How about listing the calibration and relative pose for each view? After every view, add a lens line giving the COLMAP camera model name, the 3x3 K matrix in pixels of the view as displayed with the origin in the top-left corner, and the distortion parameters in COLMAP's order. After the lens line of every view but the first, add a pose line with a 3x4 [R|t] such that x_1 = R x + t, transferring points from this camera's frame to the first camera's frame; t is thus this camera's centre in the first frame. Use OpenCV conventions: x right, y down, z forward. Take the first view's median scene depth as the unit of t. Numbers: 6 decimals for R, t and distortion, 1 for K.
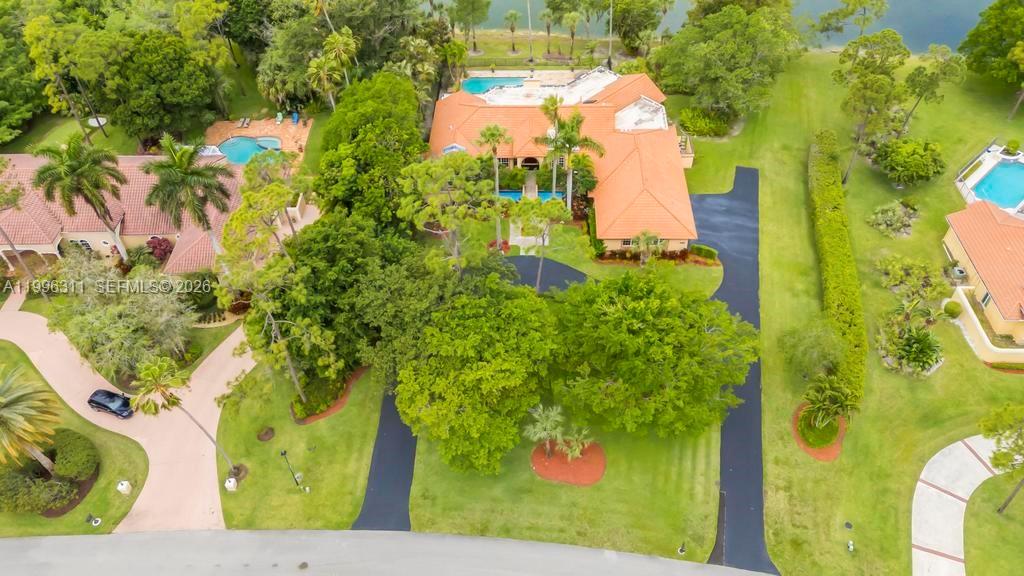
lens RADIAL K [[752.4, 0, 511.3], [0, 752.4, 280.3], [0, 0, 1]] dist [0.056556, -0.001082]
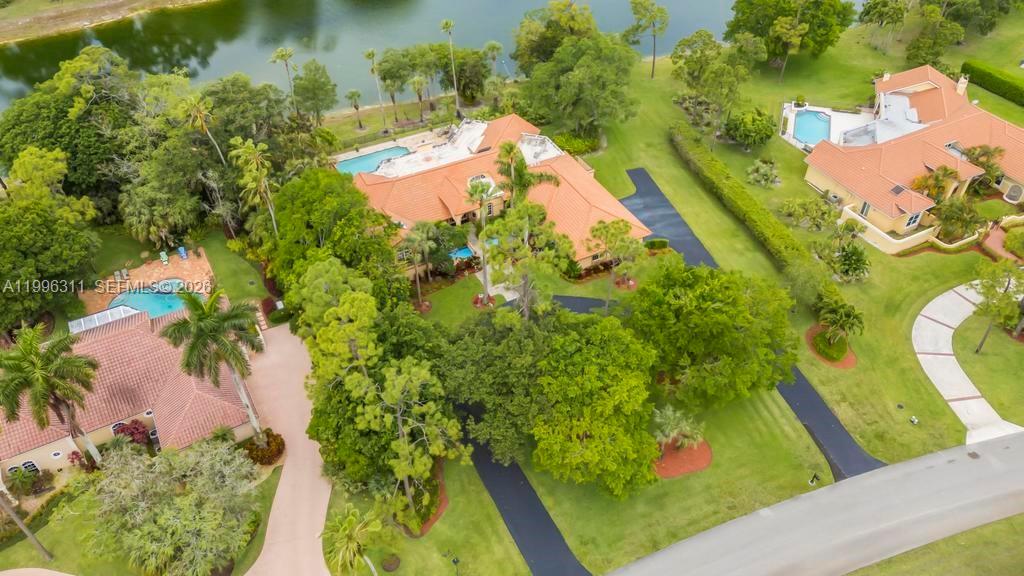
lens RADIAL K [[749.3, 0, 512.0], [0, 749.3, 288.0], [0, 0, 1]] dist [0.063183, 0.006985]
pose [[0.874495, -0.318598, 0.365725, -0.460644], [0.344189, 0.938887, -0.005097, -0.057811], [-0.341750, 0.130336, 0.930709, 0.064415]]
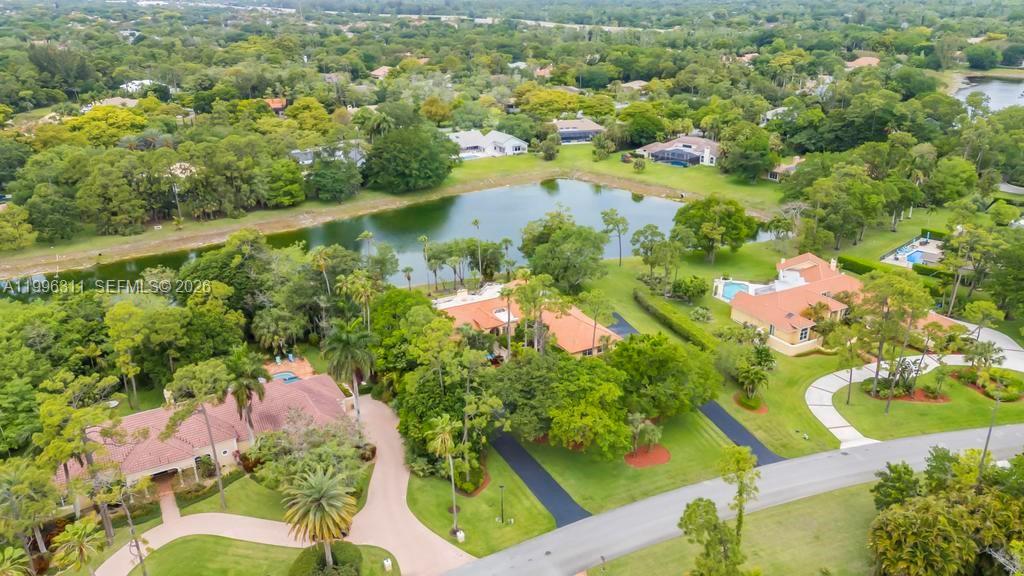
lens RADIAL K [[752.4, 0, 511.3], [0, 752.4, 280.3], [0, 0, 1]] dist [0.056556, -0.001082]
pose [[0.866323, -0.165057, 0.471424, -0.868820], [0.351396, 0.872156, -0.340389, 0.370118], [-0.354972, 0.460543, 0.813569, -0.336873]]
